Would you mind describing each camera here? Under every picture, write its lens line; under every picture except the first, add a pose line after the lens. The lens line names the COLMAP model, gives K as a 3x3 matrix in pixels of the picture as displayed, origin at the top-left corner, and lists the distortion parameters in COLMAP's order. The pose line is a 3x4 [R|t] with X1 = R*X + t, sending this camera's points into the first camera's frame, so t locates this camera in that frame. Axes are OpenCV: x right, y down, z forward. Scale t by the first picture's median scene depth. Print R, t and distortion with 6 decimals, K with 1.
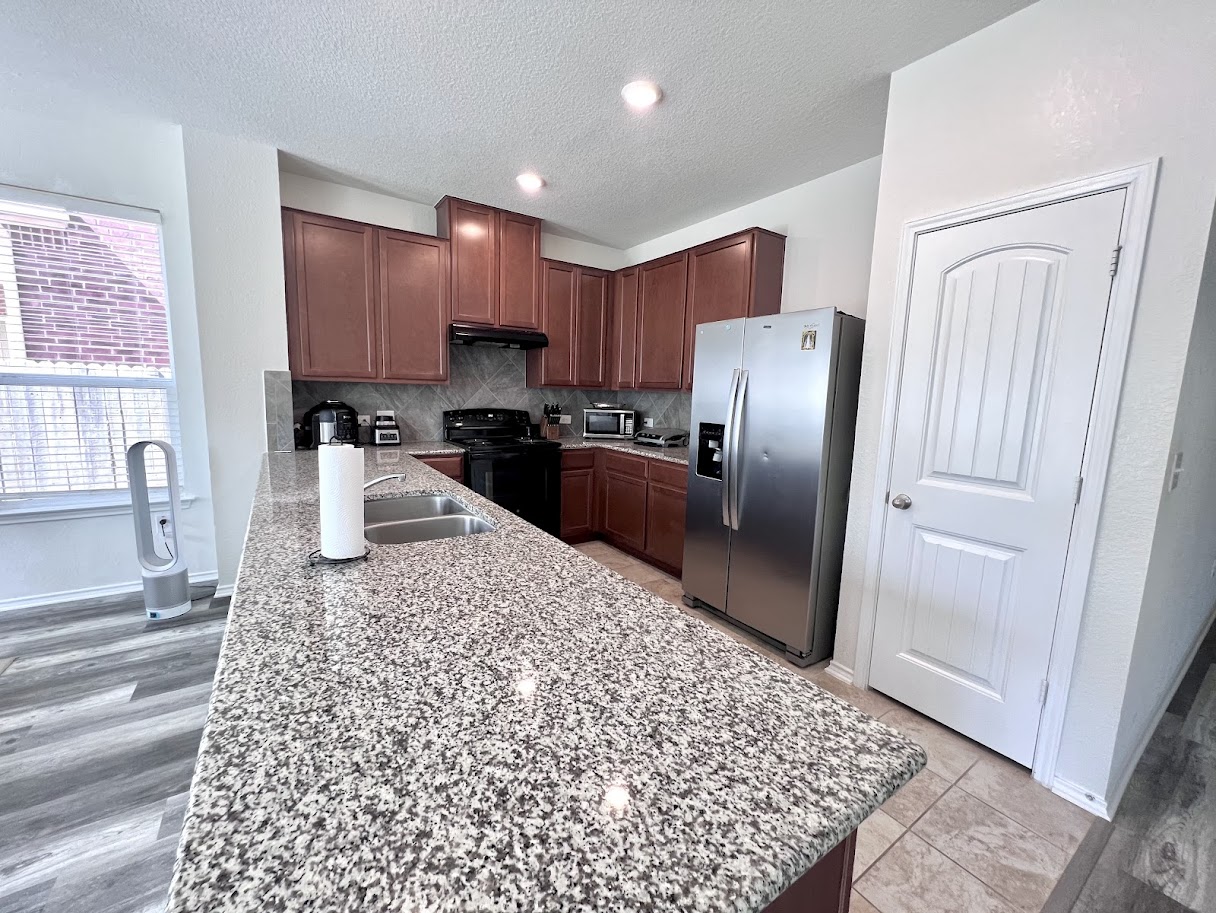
lens RADIAL K [[484.3, 0, 617.2], [0, 484.3, 451.9], [0, 0, 1]] dist [-0.003354, 0.000721]
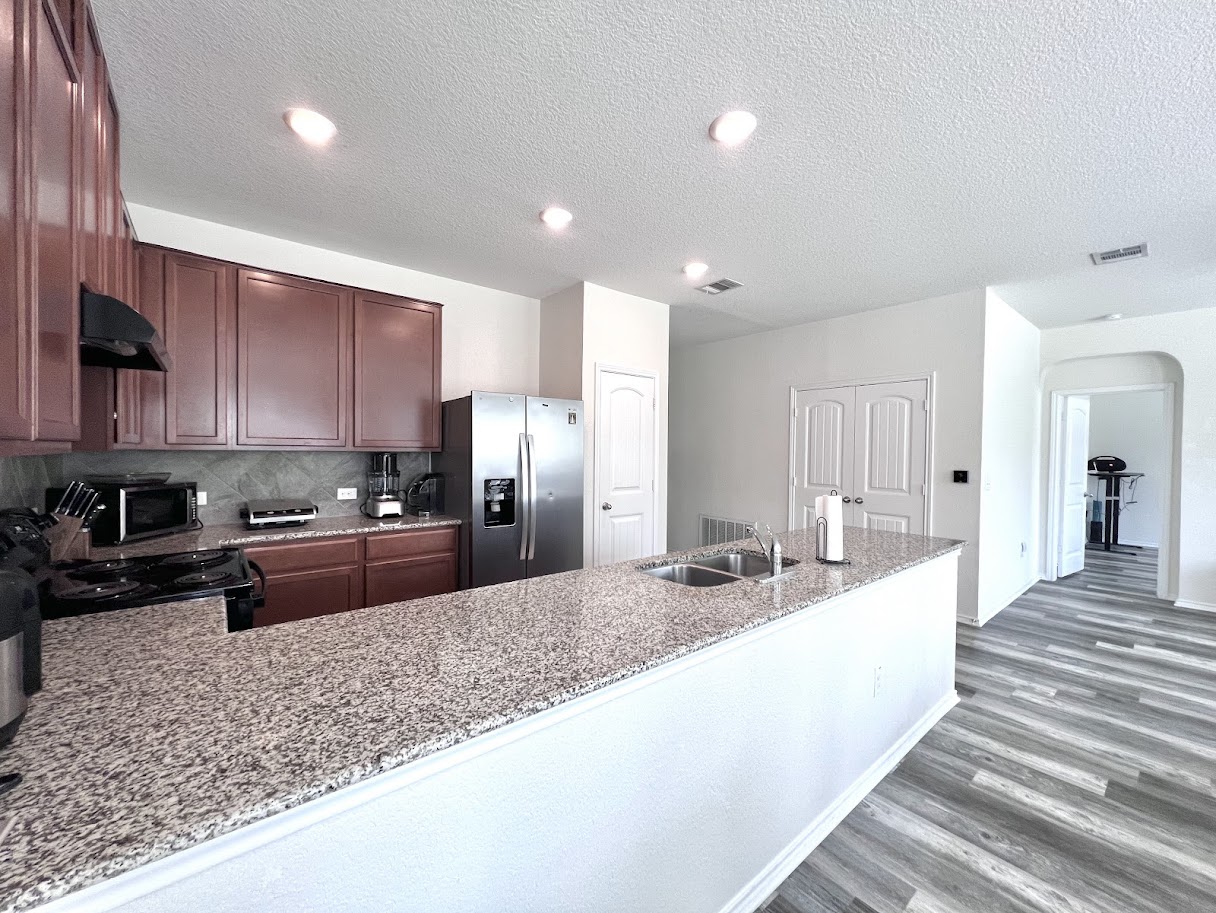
lens RADIAL K [[484.3, 0, 611.0], [0, 484.3, 454.0], [0, 0, 1]] dist [-0.003354, 0.000721]
pose [[-0.077692, -0.043408, 0.996032, -0.799402], [0.108983, 0.992695, 0.051763, -0.121510], [-0.991003, 0.112573, -0.072394, 0.667442]]
